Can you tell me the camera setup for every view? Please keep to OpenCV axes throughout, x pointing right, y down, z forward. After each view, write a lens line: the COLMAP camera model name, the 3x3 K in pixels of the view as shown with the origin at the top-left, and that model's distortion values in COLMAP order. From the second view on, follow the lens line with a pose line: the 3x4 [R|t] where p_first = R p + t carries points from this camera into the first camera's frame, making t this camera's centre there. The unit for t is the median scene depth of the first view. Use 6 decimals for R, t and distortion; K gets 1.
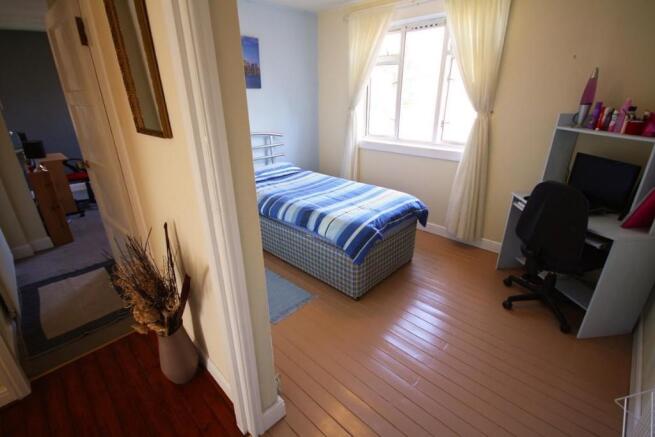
lens RADIAL K [[303.7, 0, 327.5], [0, 303.7, 218.5], [0, 0, 1]] dist [-0.000169, -0.006126]
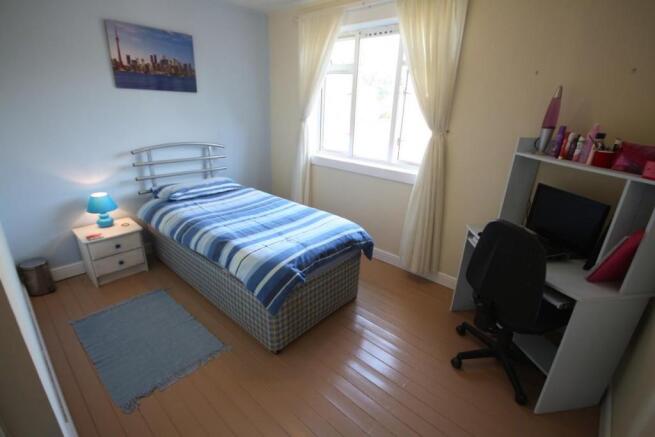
lens RADIAL K [[304.7, 0, 327.5], [0, 304.7, 218.5], [0, 0, 1]] dist [-0.000022, 0.000076]
pose [[0.998095, 0.028719, 0.054612, 0.166823], [-0.027020, 0.999135, -0.031605, -0.067552], [-0.055472, 0.030070, 0.998007, 0.158242]]
